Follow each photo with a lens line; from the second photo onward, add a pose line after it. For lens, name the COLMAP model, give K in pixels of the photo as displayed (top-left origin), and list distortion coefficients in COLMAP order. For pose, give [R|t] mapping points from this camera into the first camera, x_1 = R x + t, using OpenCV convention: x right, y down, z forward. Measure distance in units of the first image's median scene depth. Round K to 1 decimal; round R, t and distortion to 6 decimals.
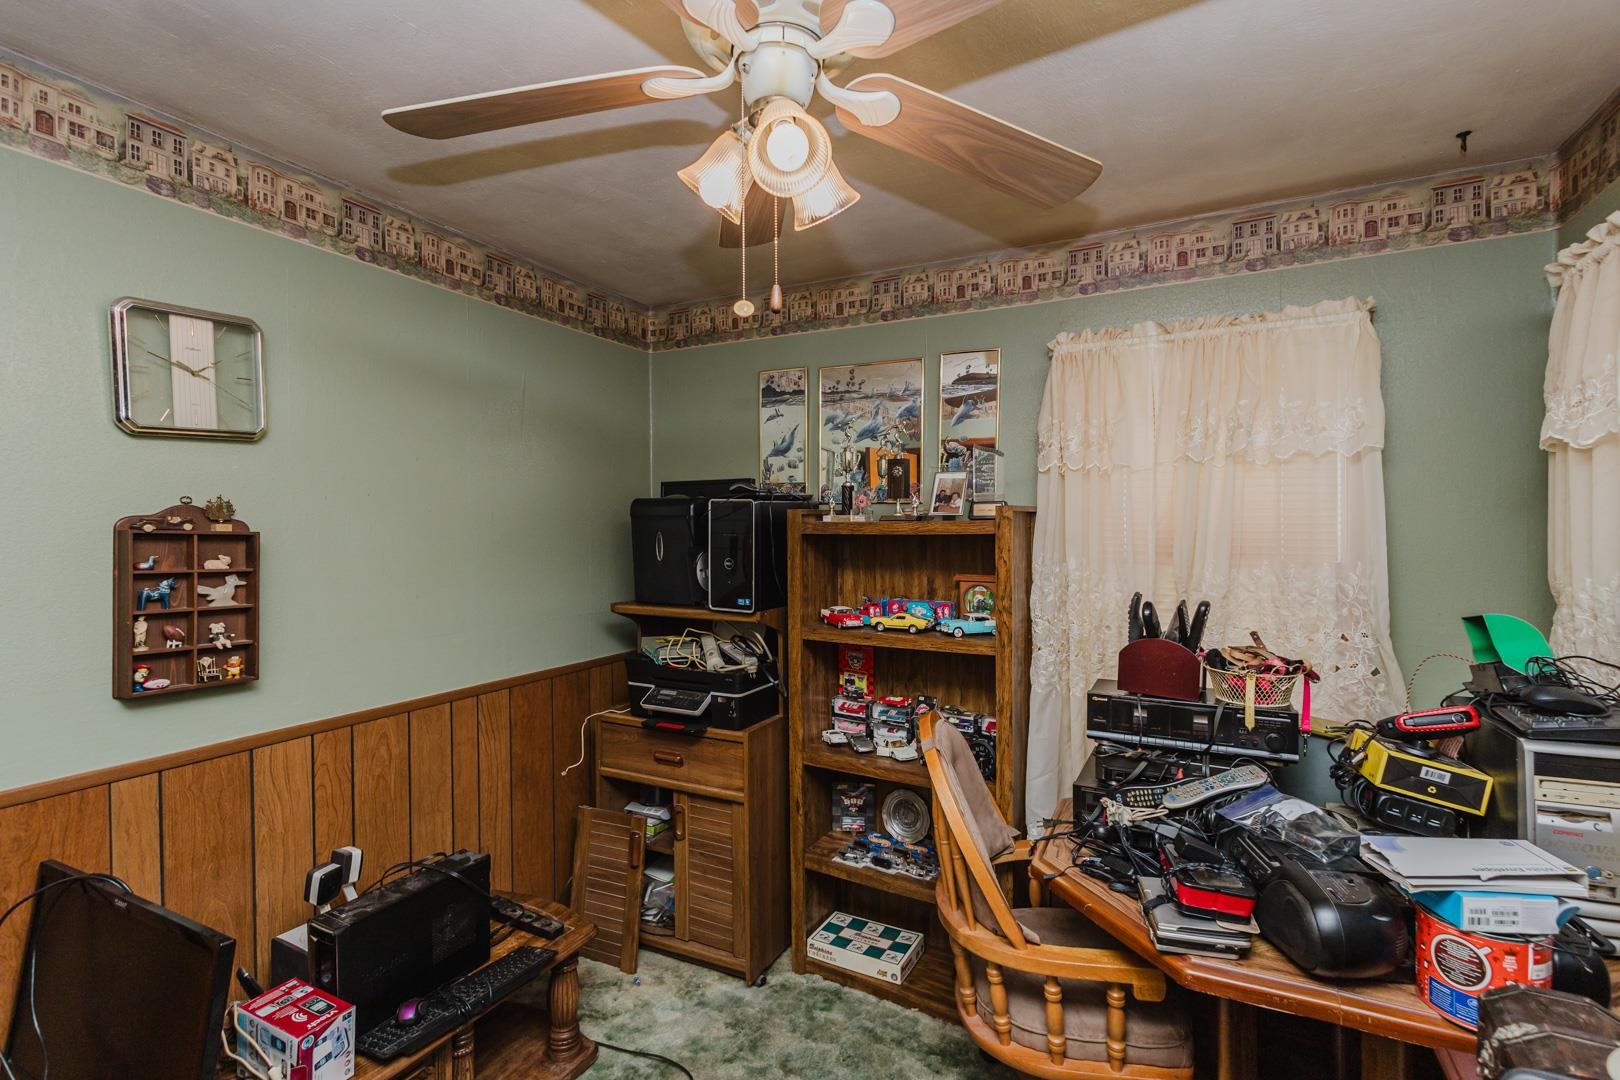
lens RADIAL K [[766.2, 0, 812.6], [0, 766.2, 540.6], [0, 0, 1]] dist [0.010628, -0.002051]
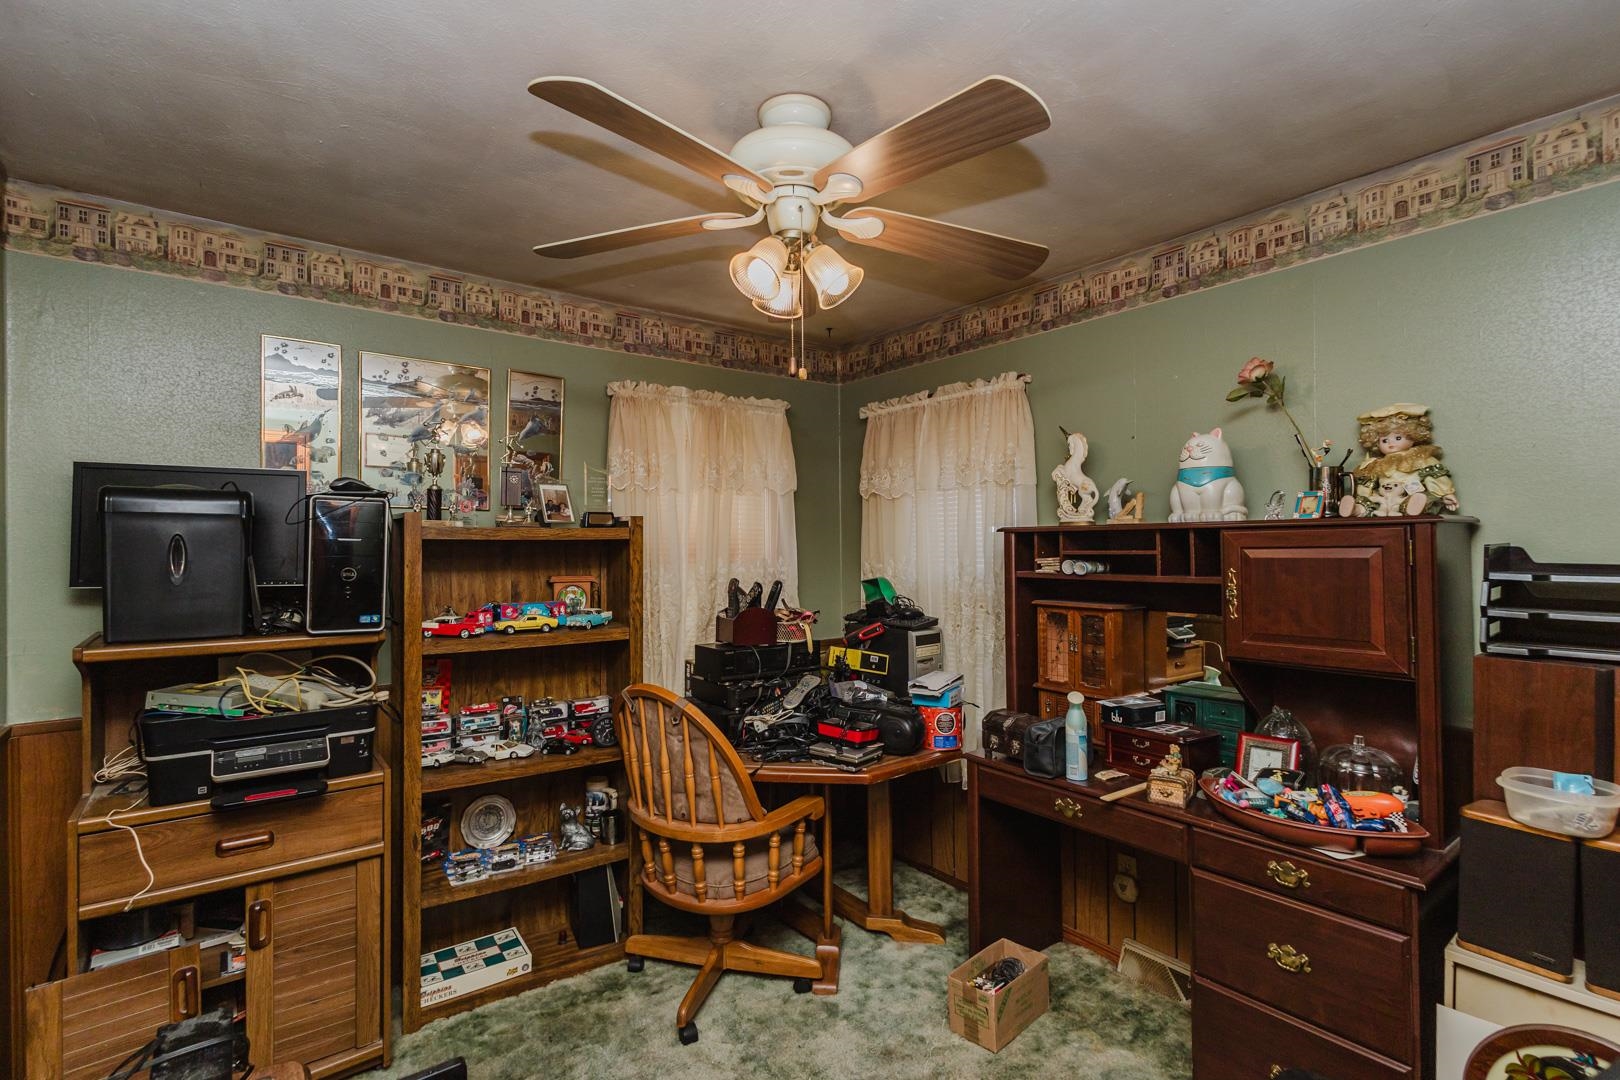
lens RADIAL K [[748.5, 0, 807.7], [0, 748.5, 565.7], [0, 0, 1]] dist [0.014468, -0.000177]
pose [[0.410049, -0.014262, 0.911952, -0.630729], [0.023055, 0.999720, 0.005269, 0.029830], [-0.911772, 0.018864, 0.410263, 0.219222]]
